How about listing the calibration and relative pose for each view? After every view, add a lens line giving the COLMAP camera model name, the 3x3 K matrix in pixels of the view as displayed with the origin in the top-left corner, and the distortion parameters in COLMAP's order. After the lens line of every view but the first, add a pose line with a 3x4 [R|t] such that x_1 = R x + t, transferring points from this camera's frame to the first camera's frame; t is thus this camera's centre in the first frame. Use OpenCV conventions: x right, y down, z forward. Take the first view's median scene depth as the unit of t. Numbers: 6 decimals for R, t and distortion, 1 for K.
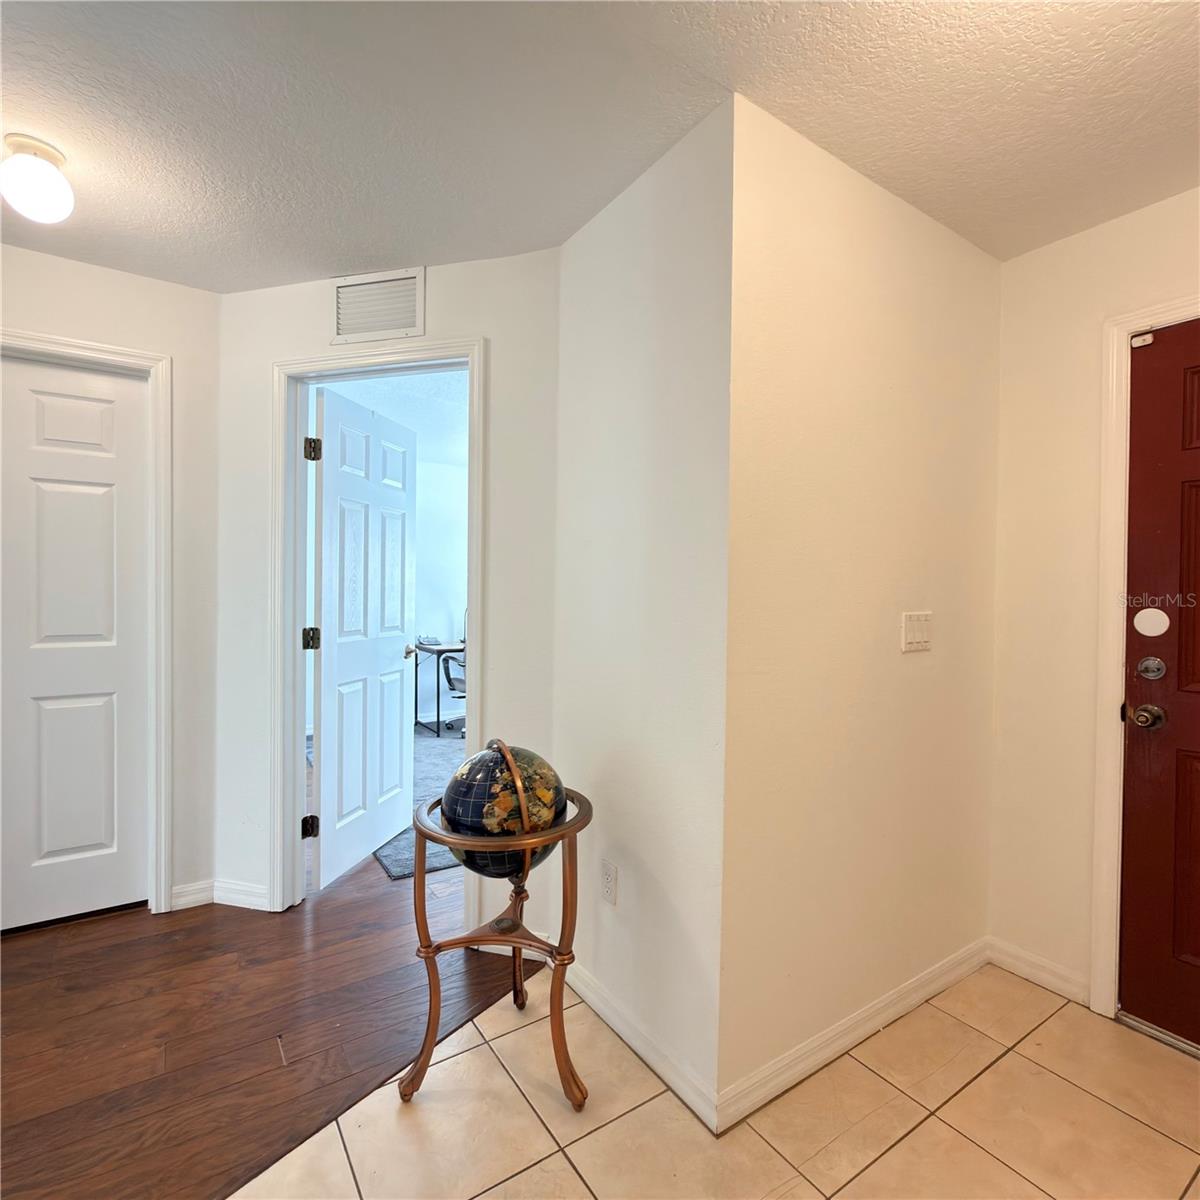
lens RADIAL K [[636.1, 0, 600.1], [0, 636.1, 598.2], [0, 0, 1]] dist [0.000569, -0.002698]
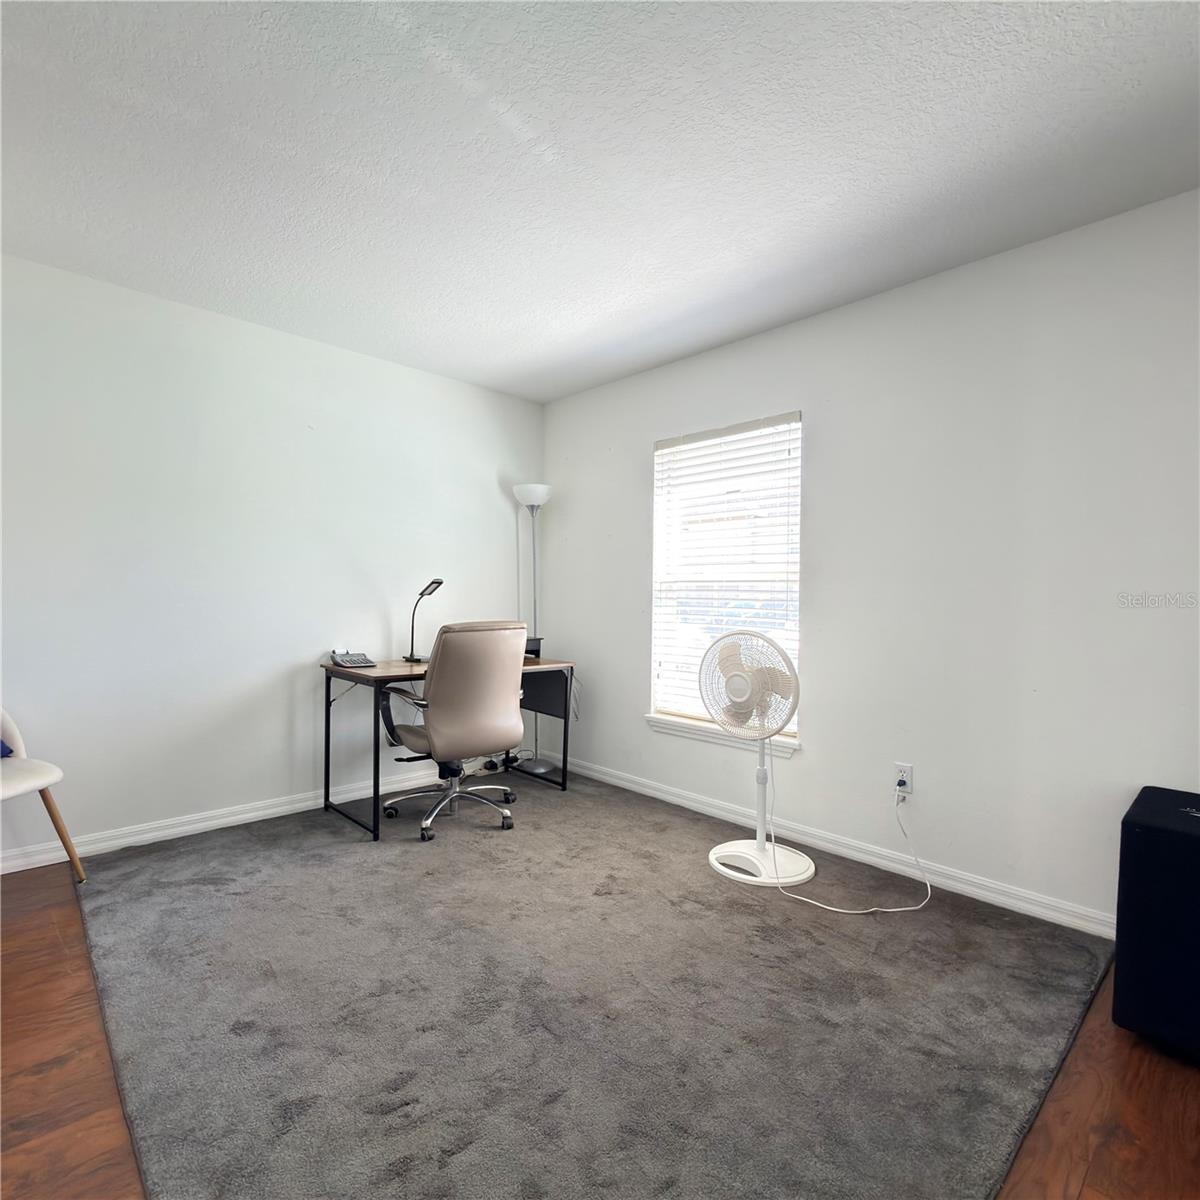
lens RADIAL K [[636.1, 0, 600.1], [0, 636.1, 598.2], [0, 0, 1]] dist [0.000569, -0.002698]
pose [[0.984761, 0.000504, 0.173912, -0.153618], [0.001719, 0.999919, -0.012631, 0.020034], [-0.173904, 0.012738, 0.984680, 0.414046]]
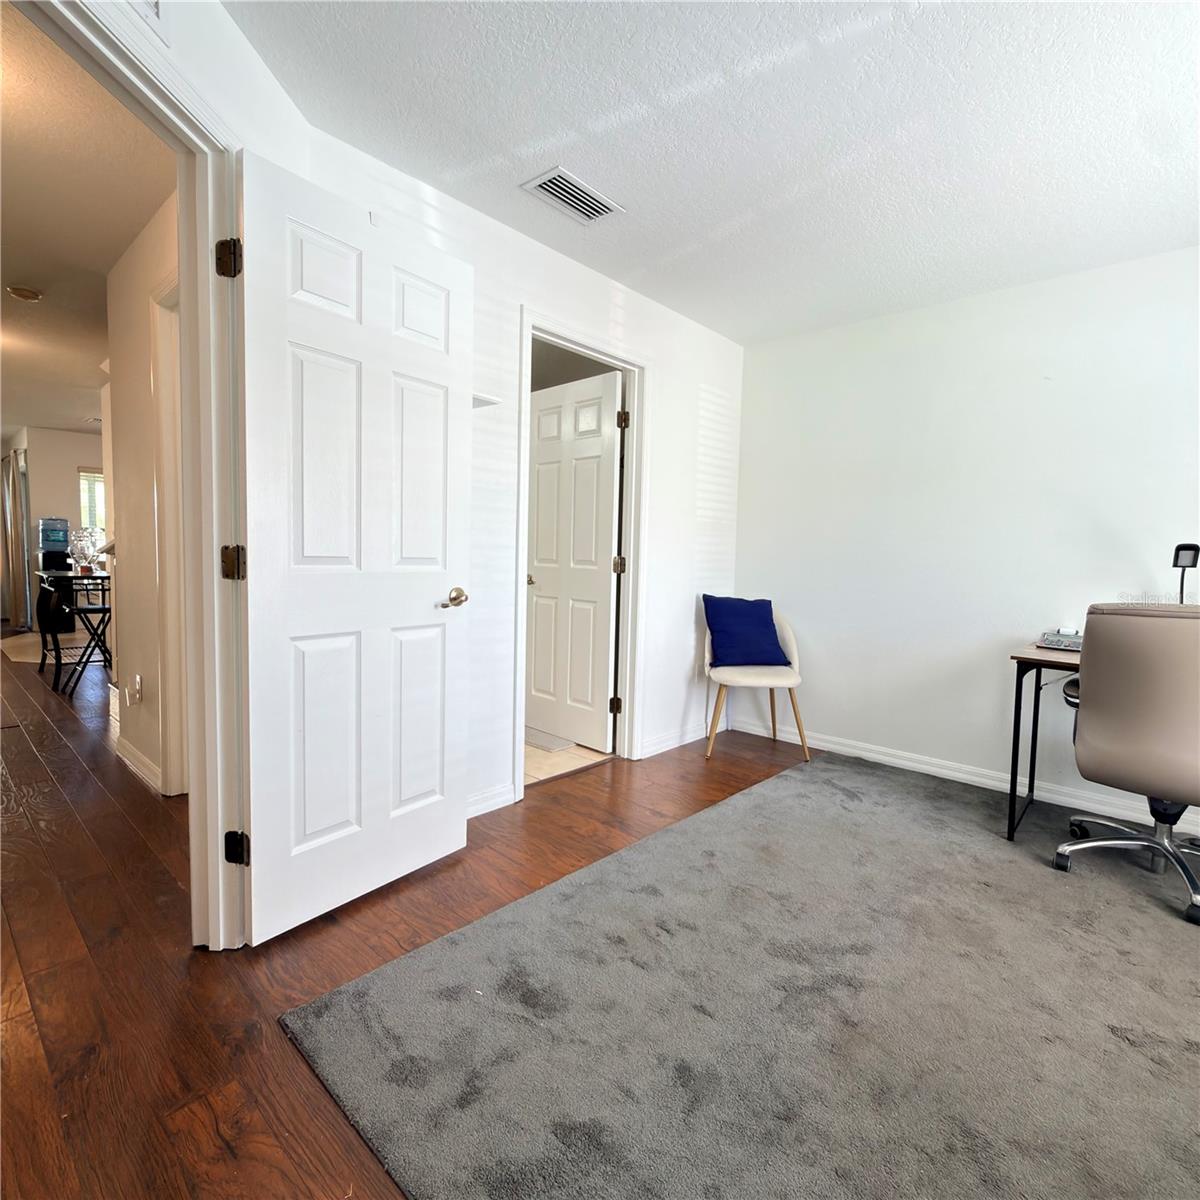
lens RADIAL K [[636.1, 0, 600.1], [0, 636.1, 598.2], [0, 0, 1]] dist [0.000569, -0.002698]
pose [[0.234811, 0.057404, -0.970345, 0.120684], [-0.035179, 0.998103, 0.050533, 0.022412], [0.971404, 0.022269, 0.236385, 0.555022]]
